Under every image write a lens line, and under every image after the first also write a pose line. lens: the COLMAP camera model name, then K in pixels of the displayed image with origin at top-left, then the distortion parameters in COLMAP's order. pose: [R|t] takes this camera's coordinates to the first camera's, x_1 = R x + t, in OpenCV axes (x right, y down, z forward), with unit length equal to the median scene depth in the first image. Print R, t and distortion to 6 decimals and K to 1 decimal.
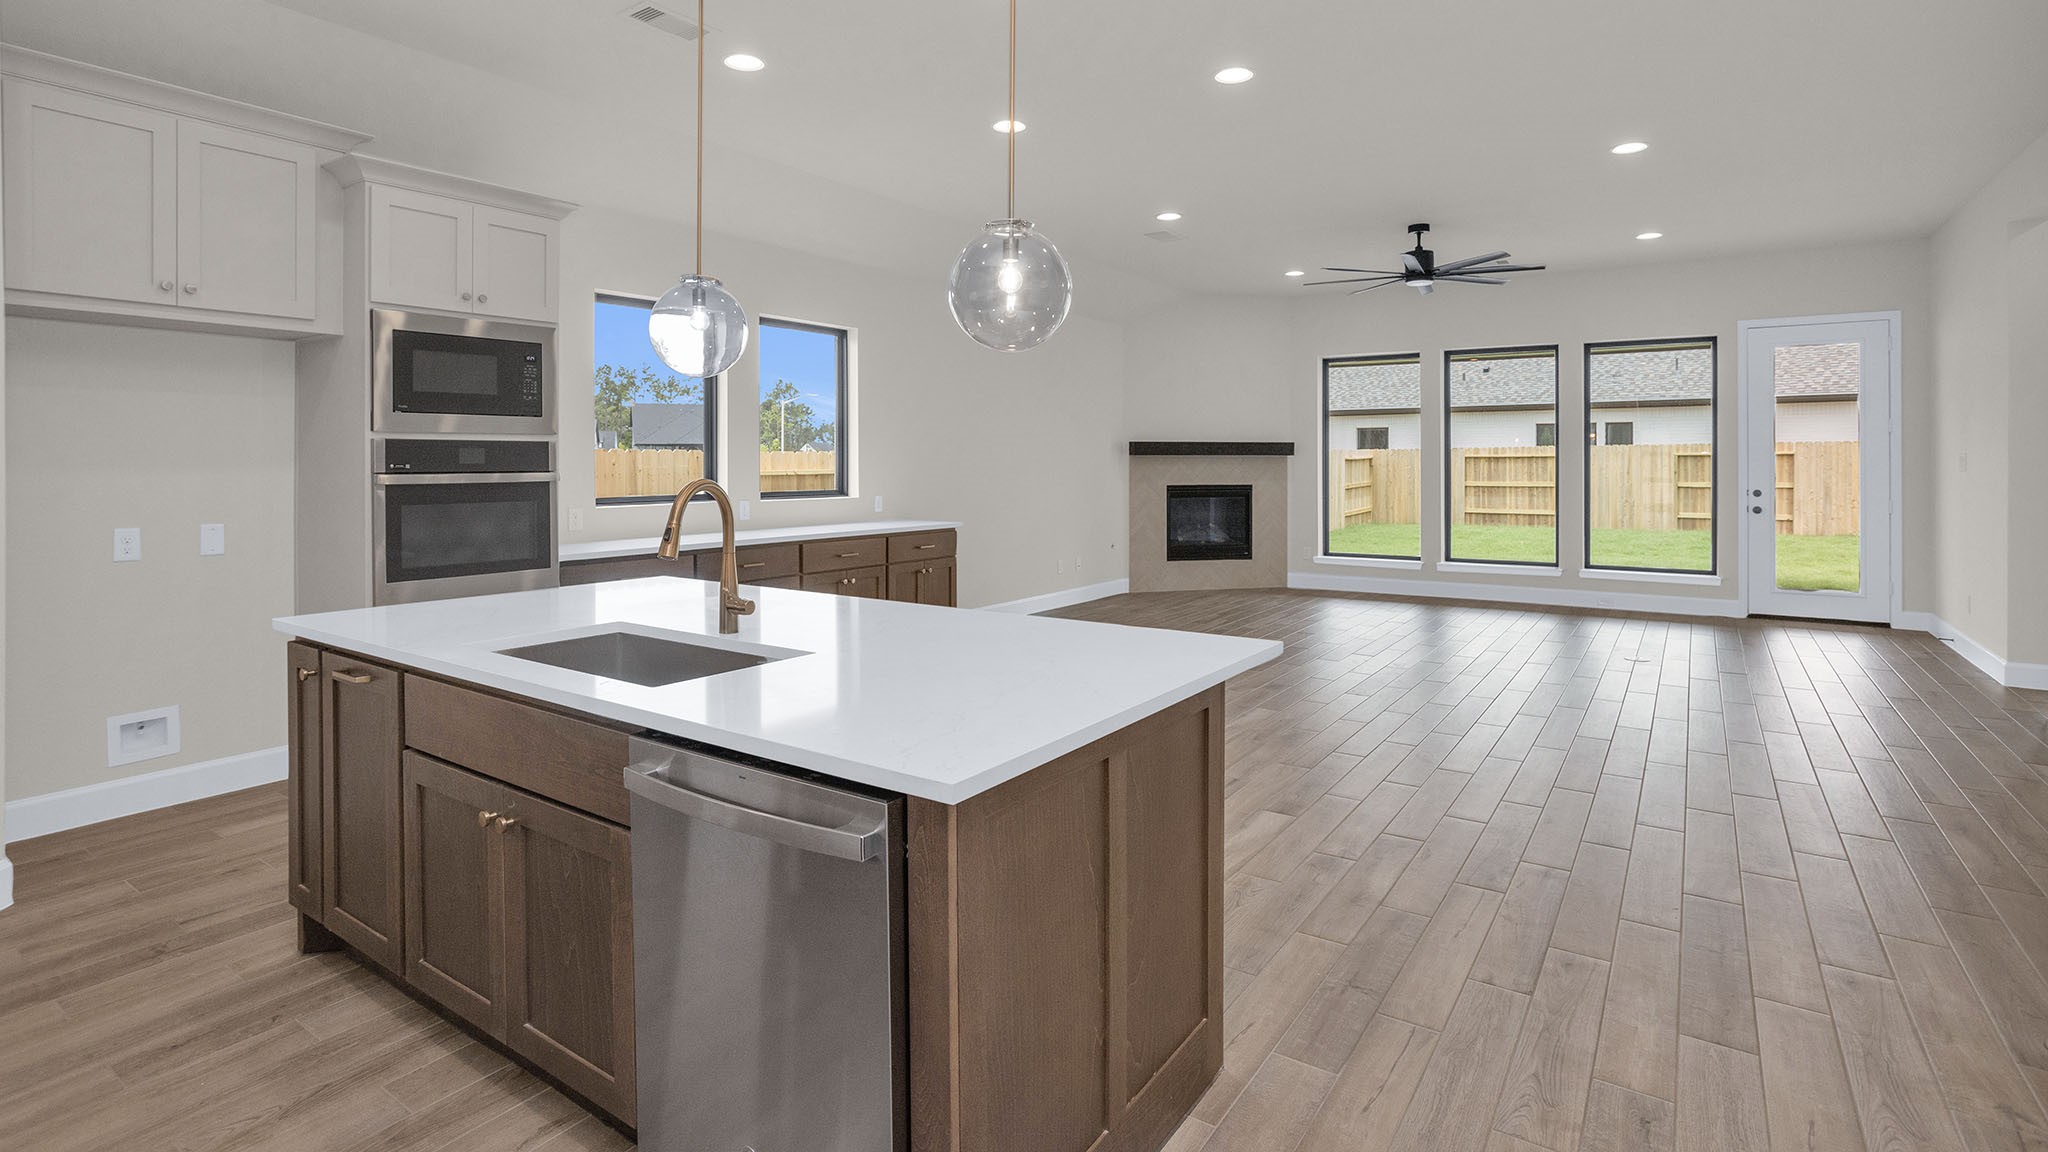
lens RADIAL K [[995.4, 0, 1015.9], [0, 995.4, 523.0], [0, 0, 1]] dist [-0.026476, 0.008760]
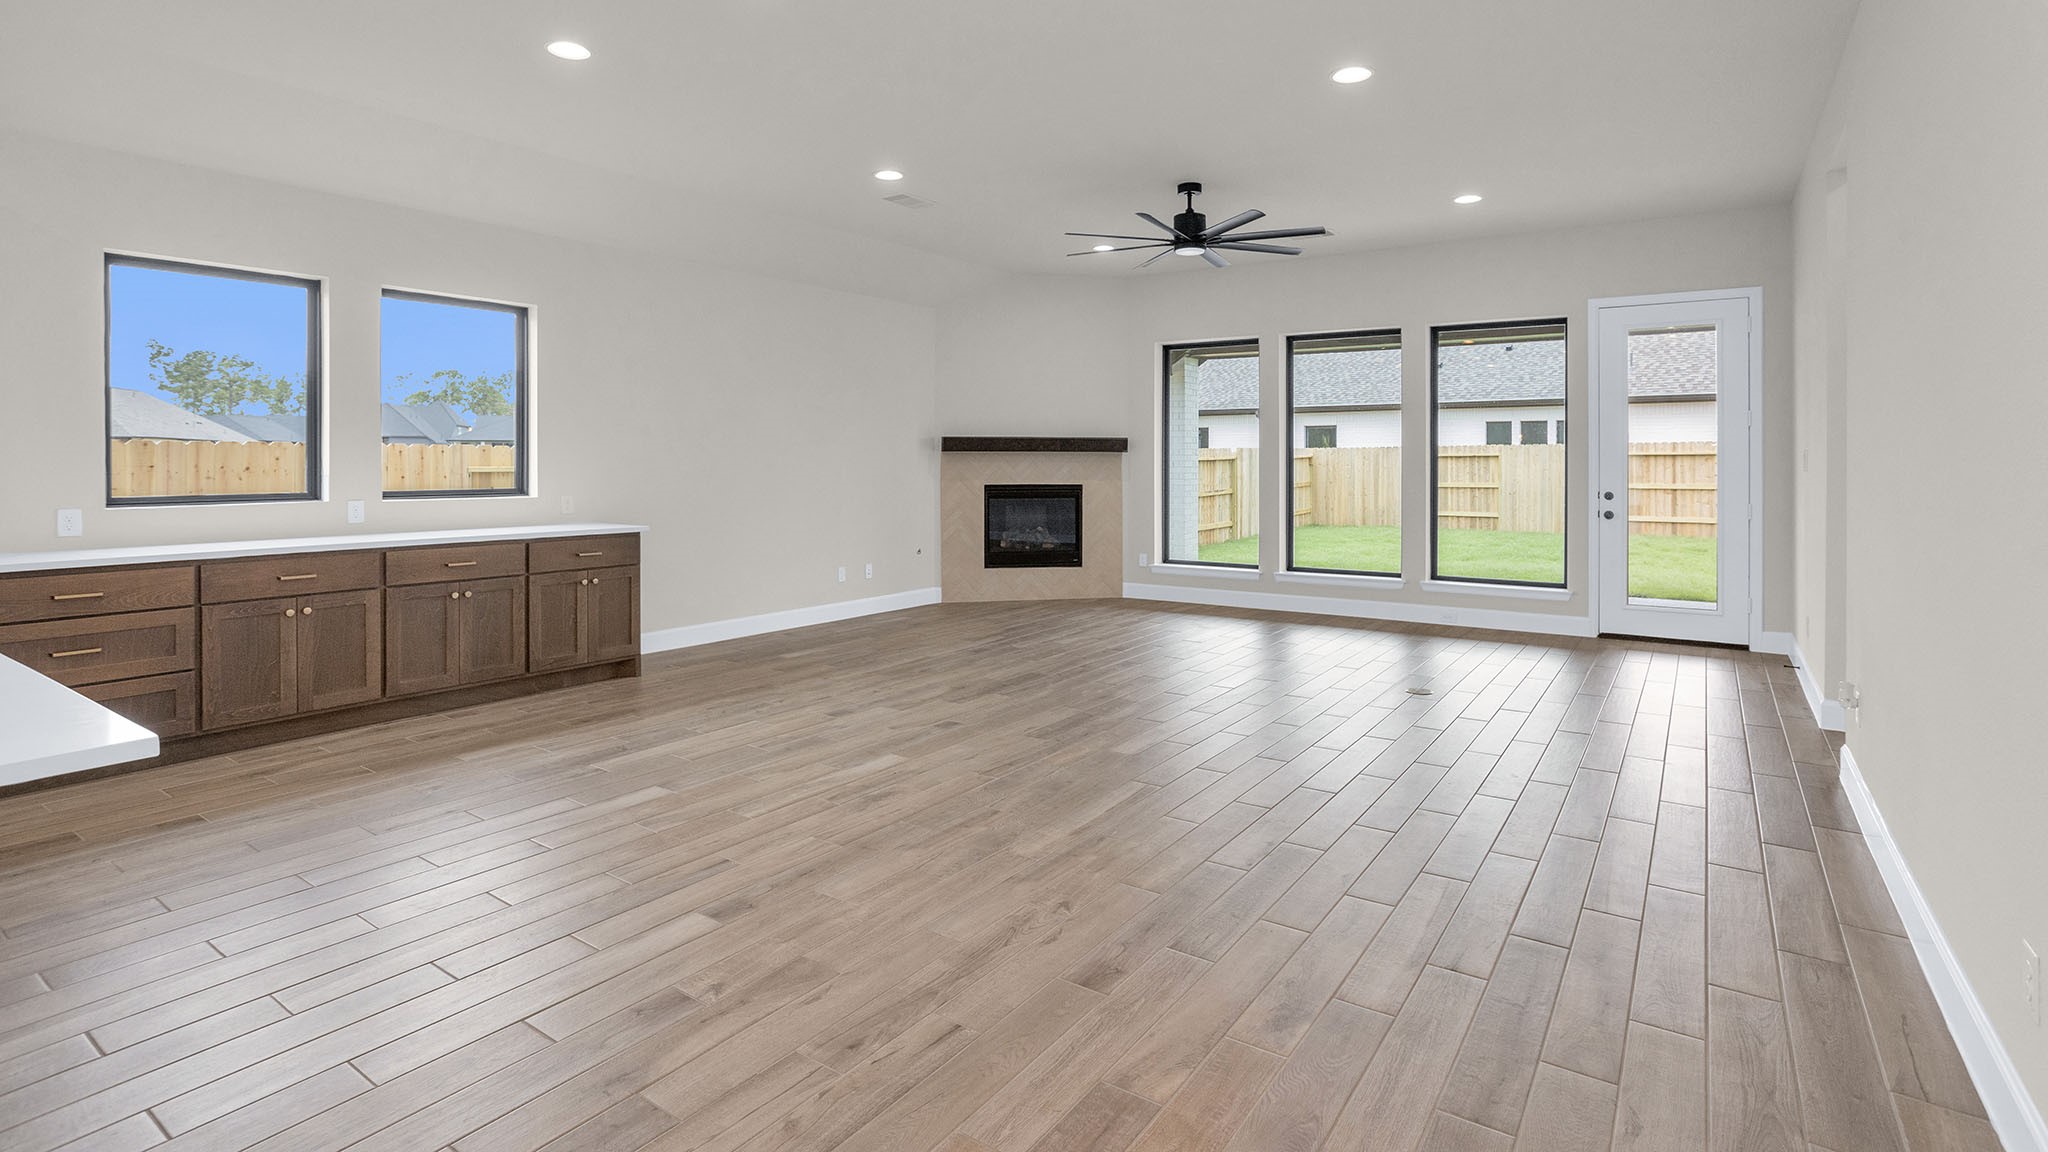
lens RADIAL K [[995.4, 0, 1030.0], [0, 995.4, 522.7], [0, 0, 1]] dist [-0.026476, 0.008760]
pose [[0.999979, 0.003672, -0.005298, 0.222902], [-0.003670, 0.999993, 0.000391, -0.004293], [0.005300, -0.000372, 0.999986, 0.106875]]
